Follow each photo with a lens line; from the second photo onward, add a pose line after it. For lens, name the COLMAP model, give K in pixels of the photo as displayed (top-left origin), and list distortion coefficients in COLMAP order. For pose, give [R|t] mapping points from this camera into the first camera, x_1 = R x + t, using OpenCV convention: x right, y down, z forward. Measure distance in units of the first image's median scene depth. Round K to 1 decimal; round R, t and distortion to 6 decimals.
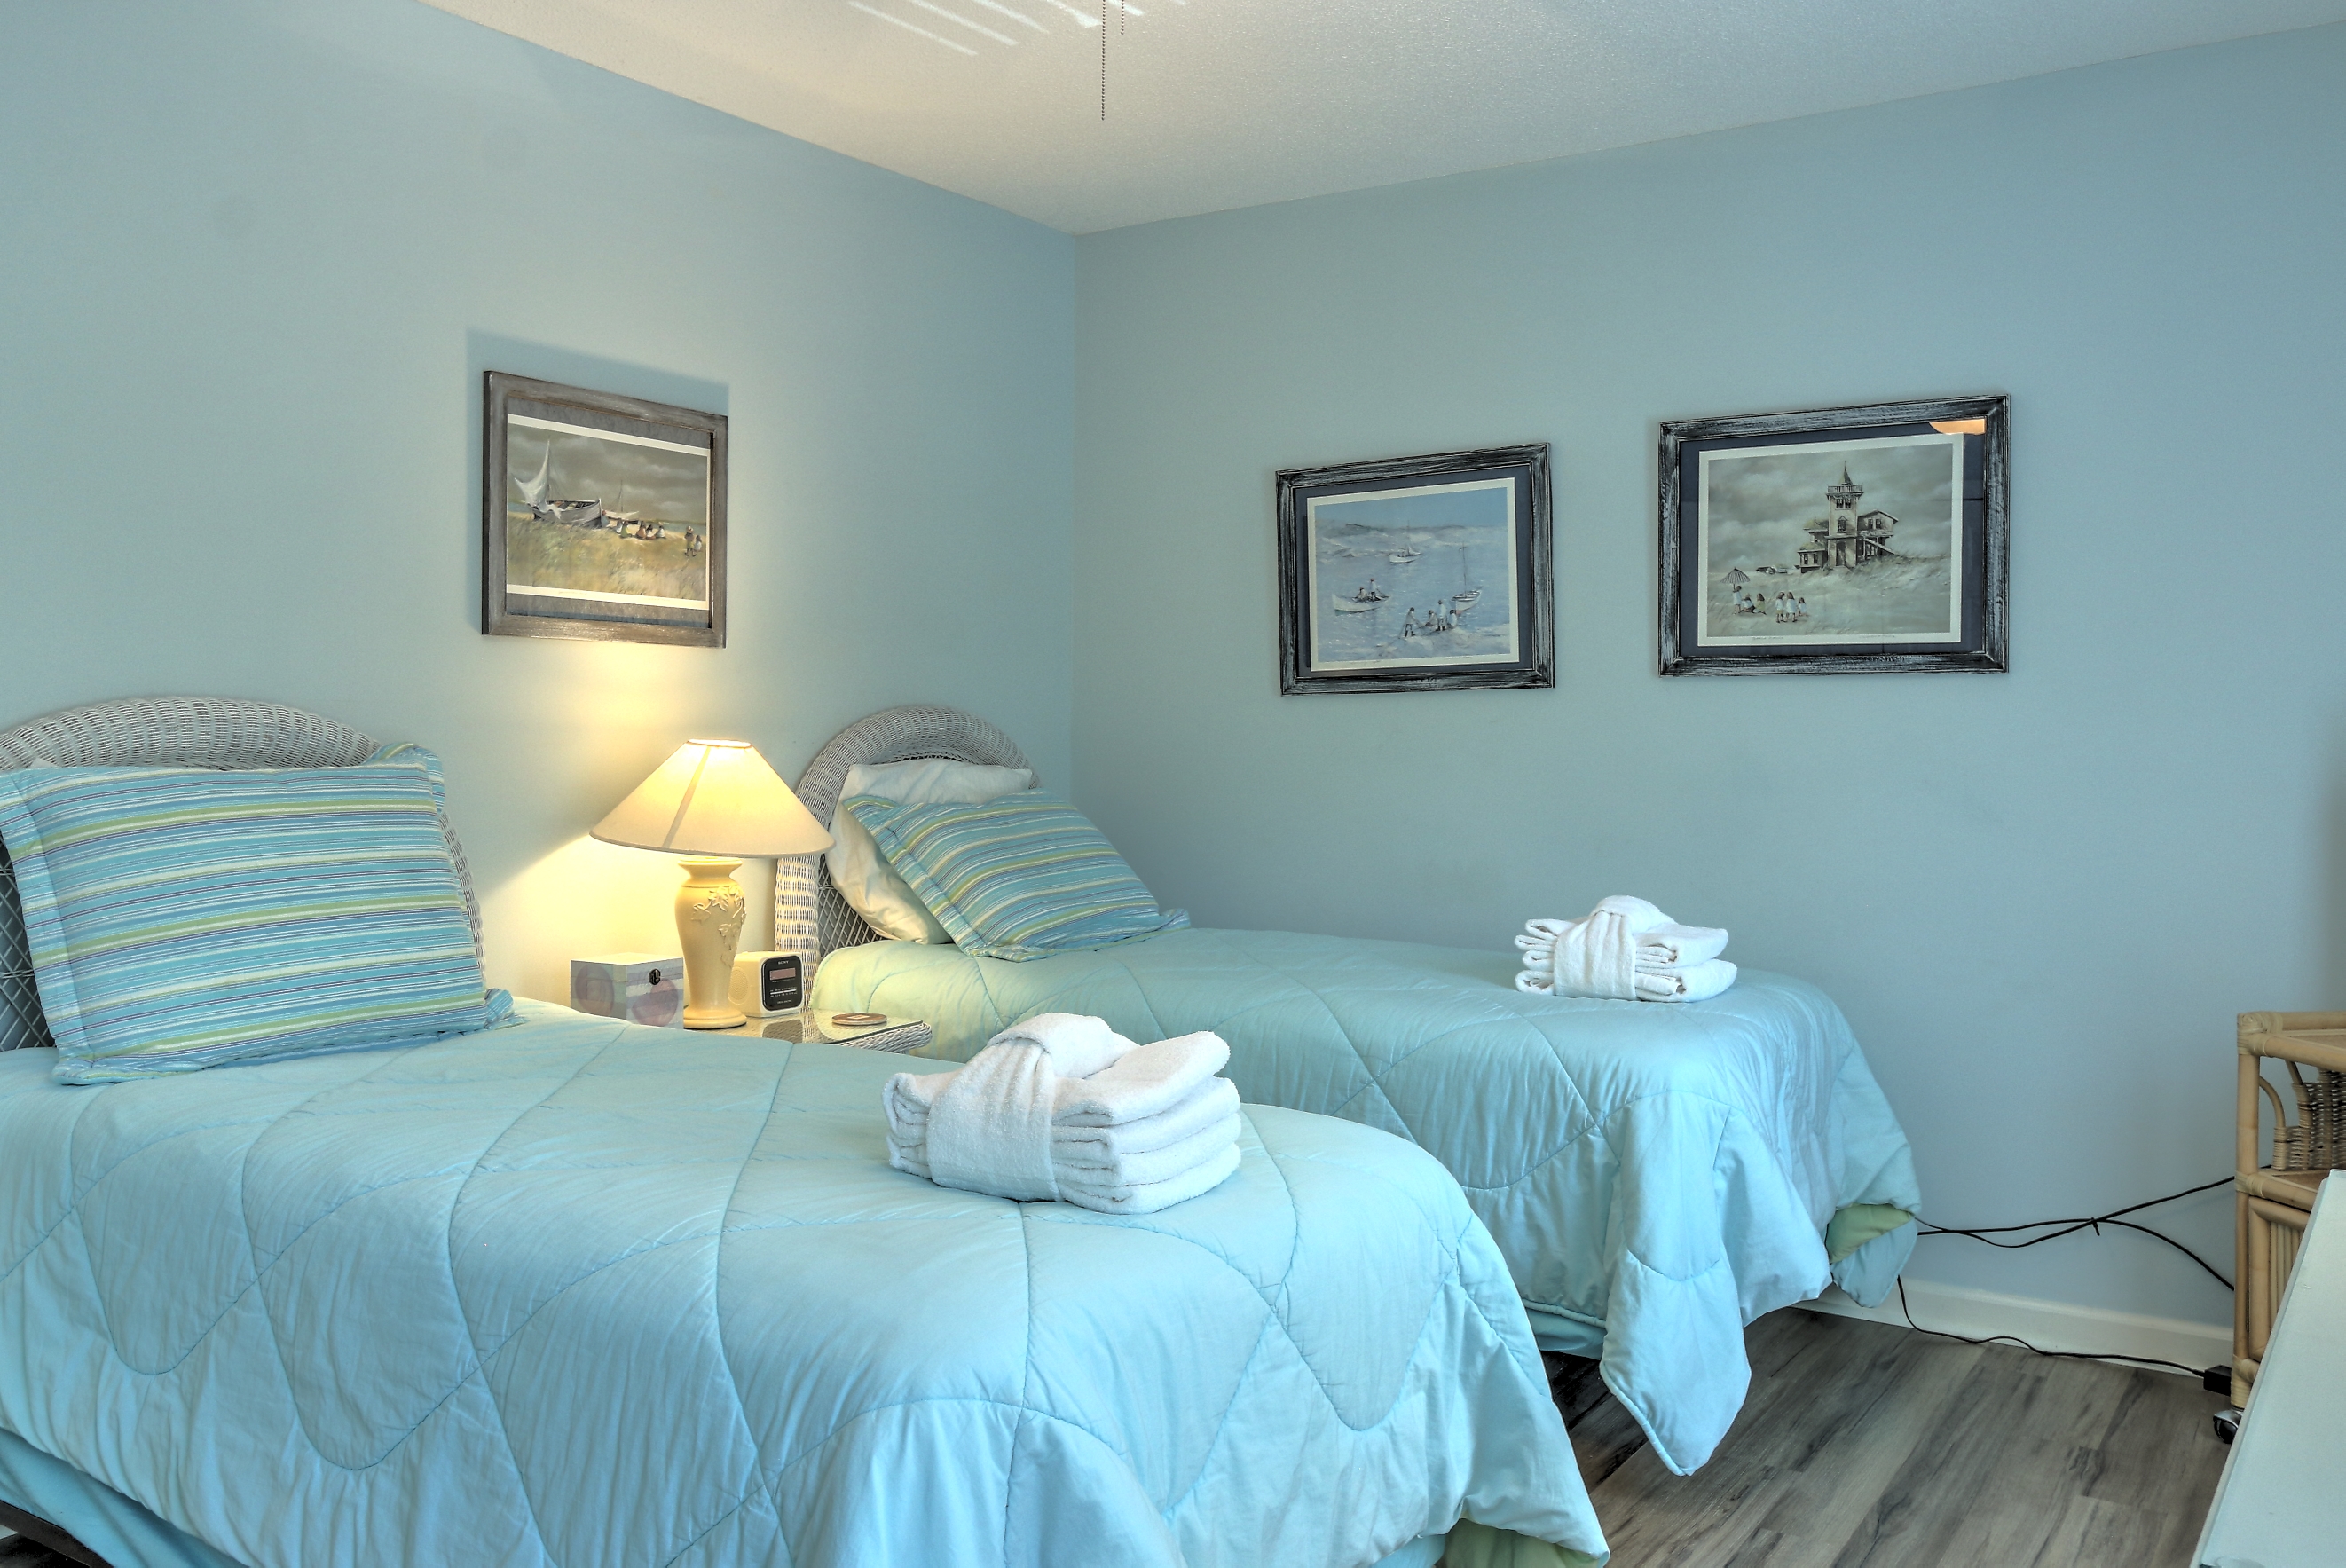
lens RADIAL K [[1923.2, 0, 1160.3], [0, 1923.2, 773.8], [0, 0, 1]] dist [-0.005386, 0.022466]
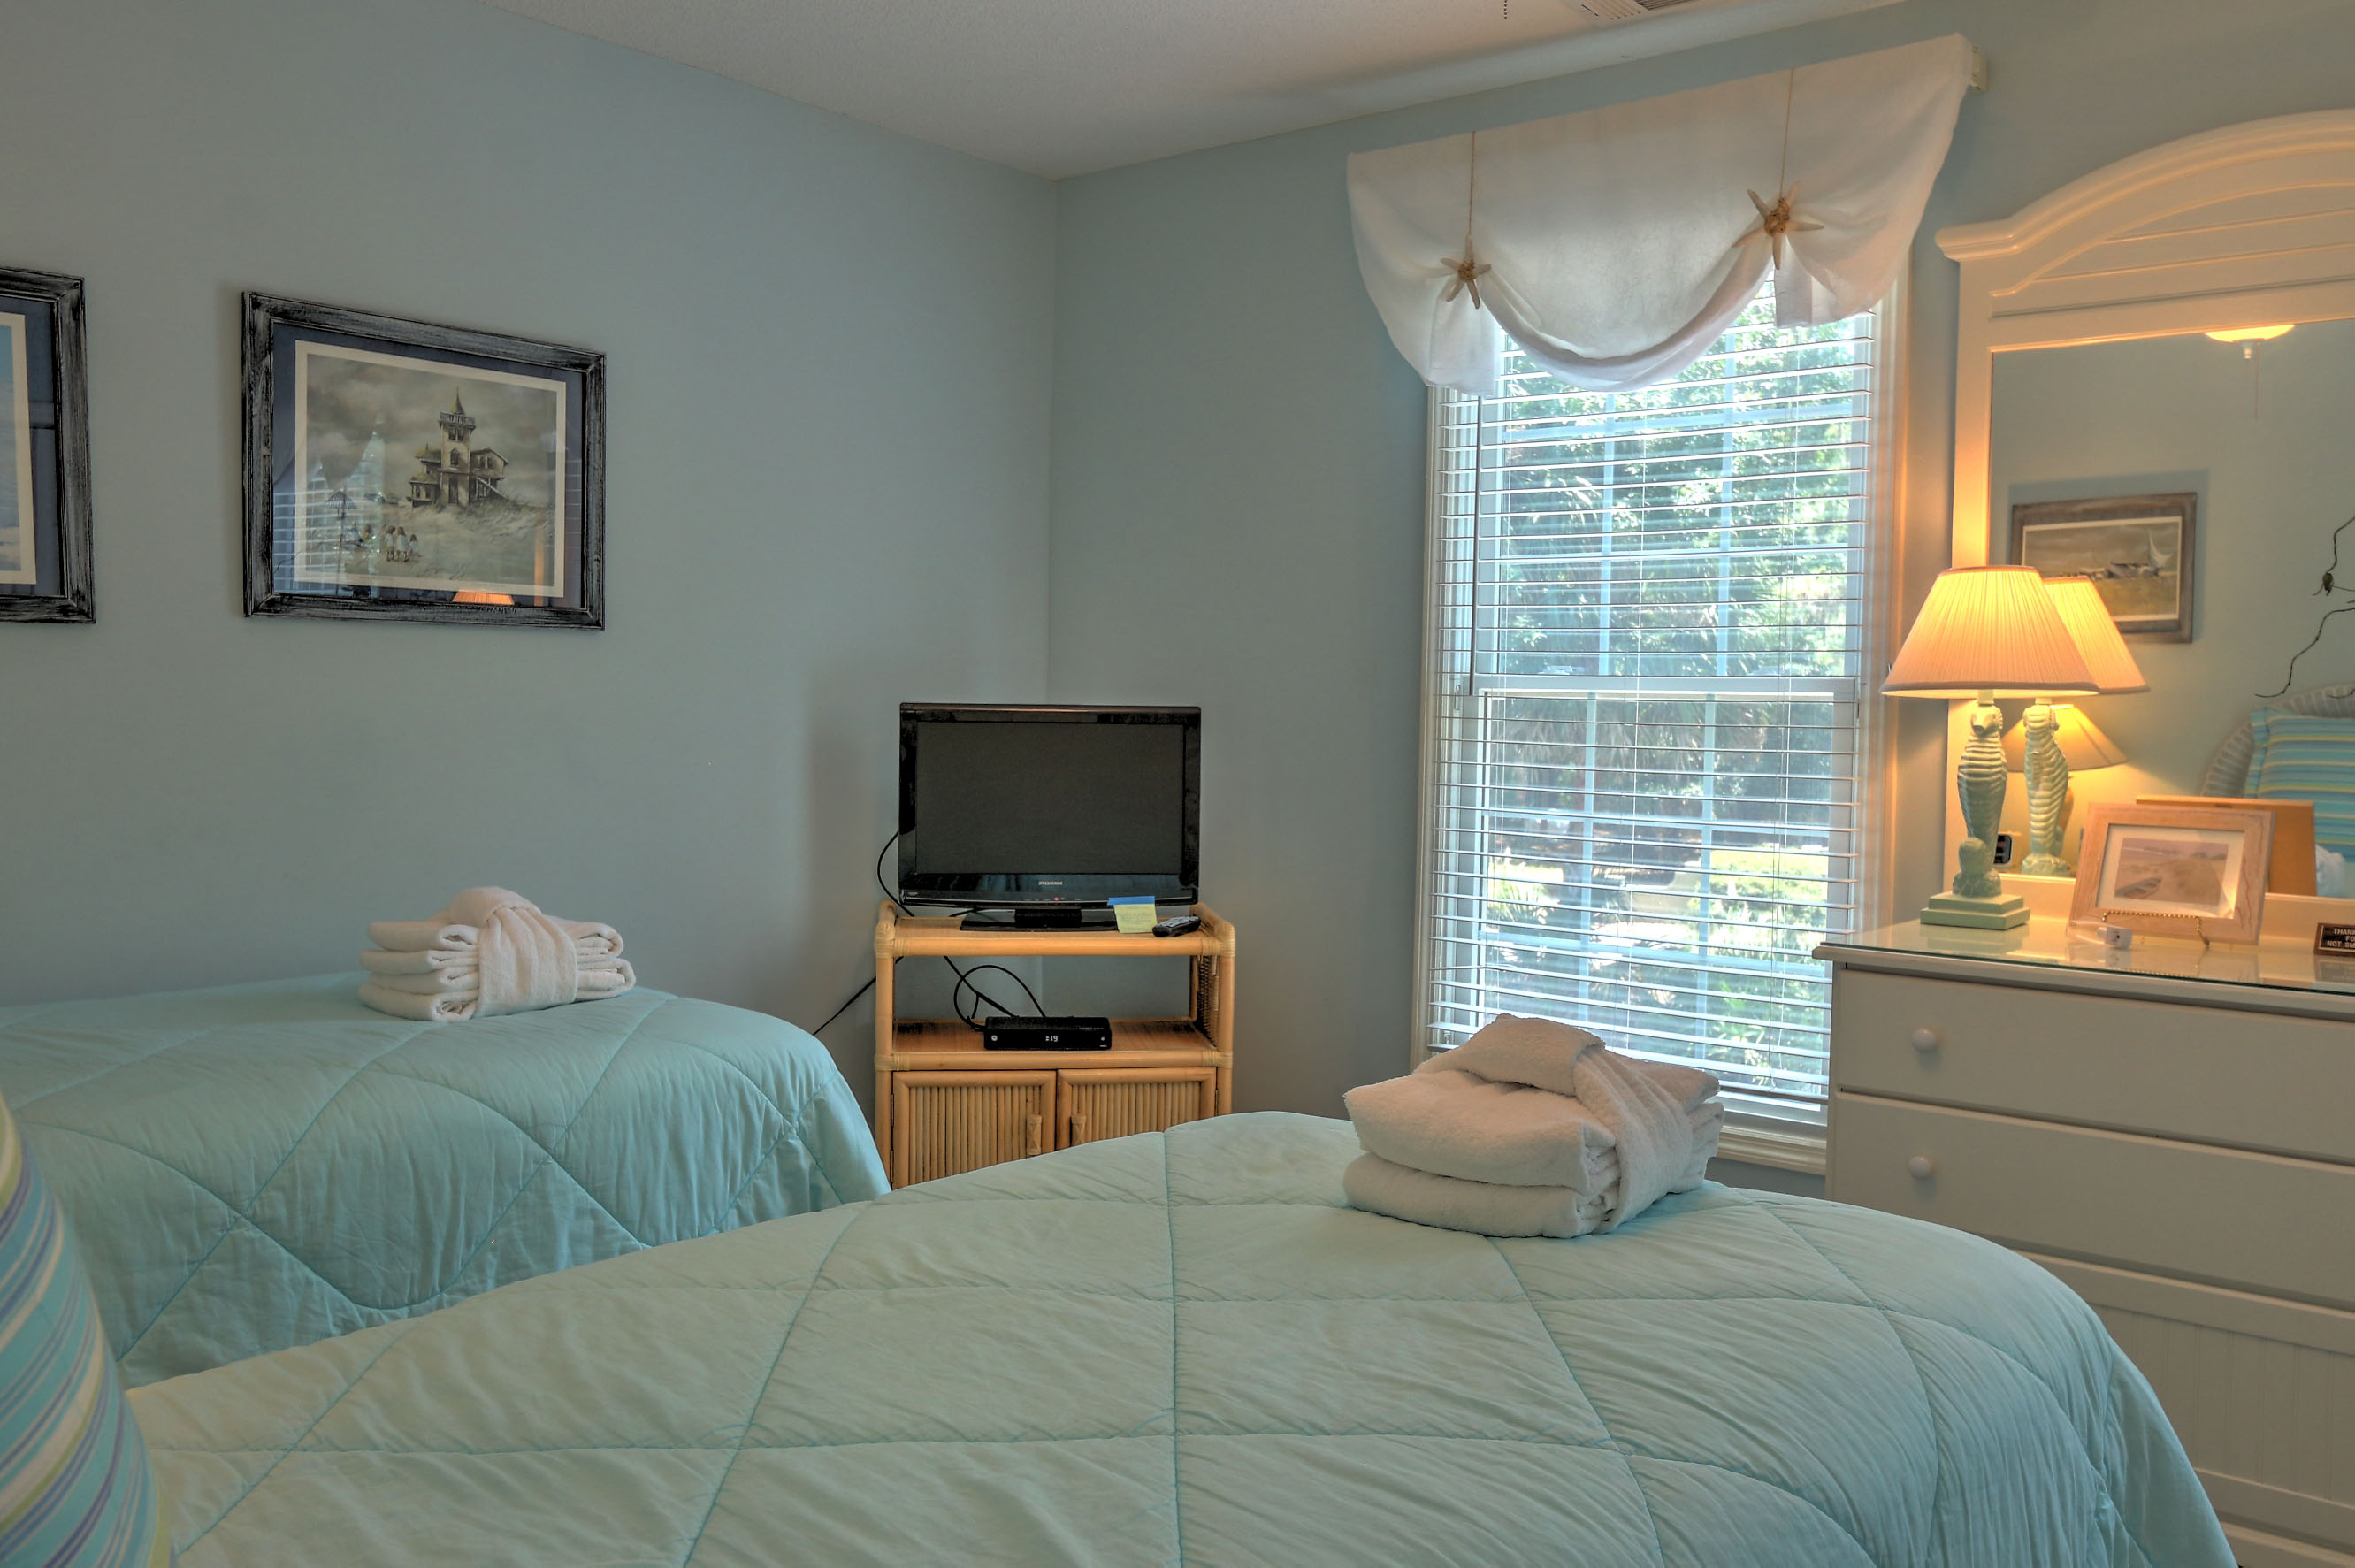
lens RADIAL K [[1930.5, 0, 1164.8], [0, 1930.5, 773.7], [0, 0, 1]] dist [-0.005386, 0.022466]
pose [[0.109047, -0.042784, 0.993115, -0.515266], [0.010432, 0.999068, 0.041895, -0.016281], [-0.993982, 0.005791, 0.109392, 0.573000]]
